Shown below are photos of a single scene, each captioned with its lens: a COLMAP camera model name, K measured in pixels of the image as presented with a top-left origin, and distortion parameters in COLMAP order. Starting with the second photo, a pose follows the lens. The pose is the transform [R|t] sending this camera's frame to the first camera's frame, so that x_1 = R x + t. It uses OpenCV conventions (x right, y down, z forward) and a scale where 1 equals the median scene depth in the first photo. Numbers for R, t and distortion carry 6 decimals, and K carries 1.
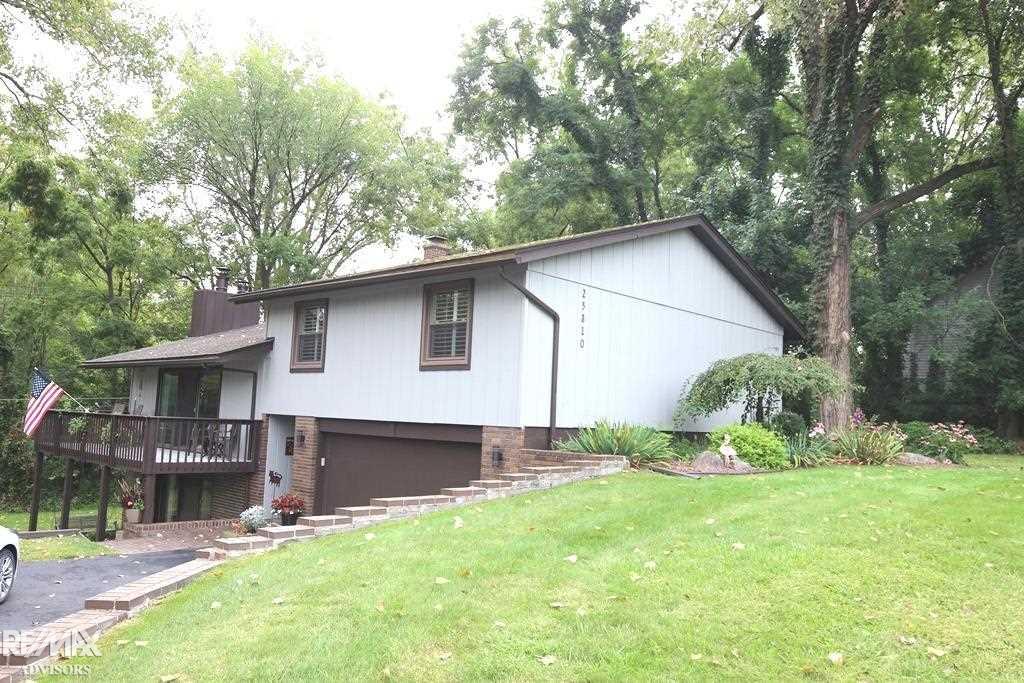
lens RADIAL K [[765.4, 0, 512.0], [0, 765.4, 341.5], [0, 0, 1]] dist [-0.089048, -0.001788]
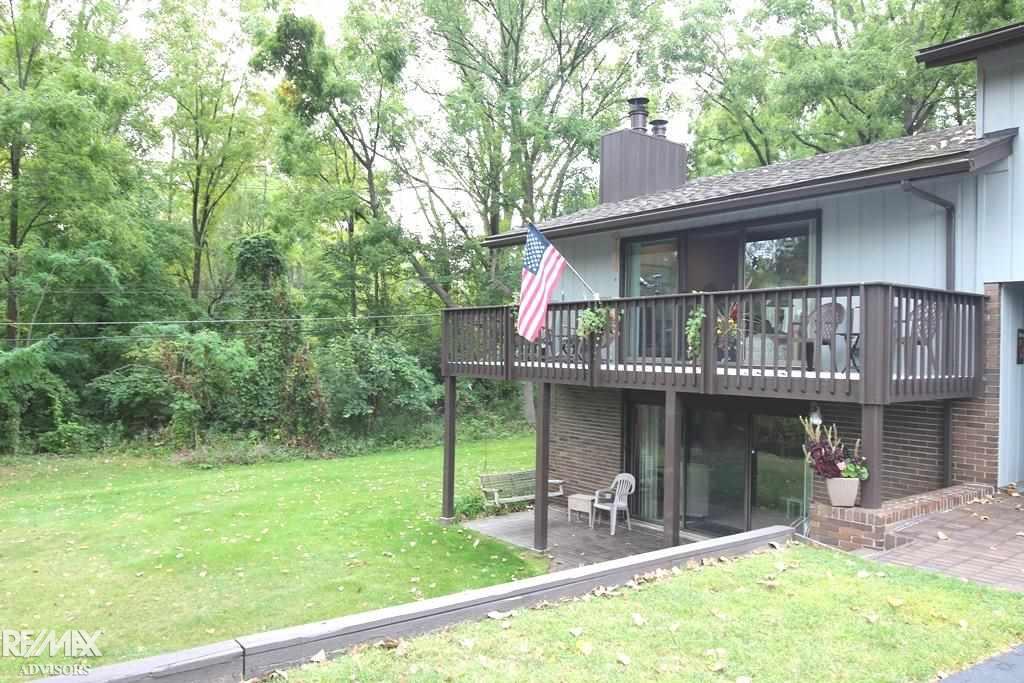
lens RADIAL K [[765.4, 0, 512.0], [0, 765.4, 341.5], [0, 0, 1]] dist [-0.089048, -0.001788]
pose [[0.980924, -0.032971, -0.191574, -0.535811], [0.051440, 0.994406, 0.092249, 0.071052], [0.187461, -0.100344, 0.977133, 0.429034]]
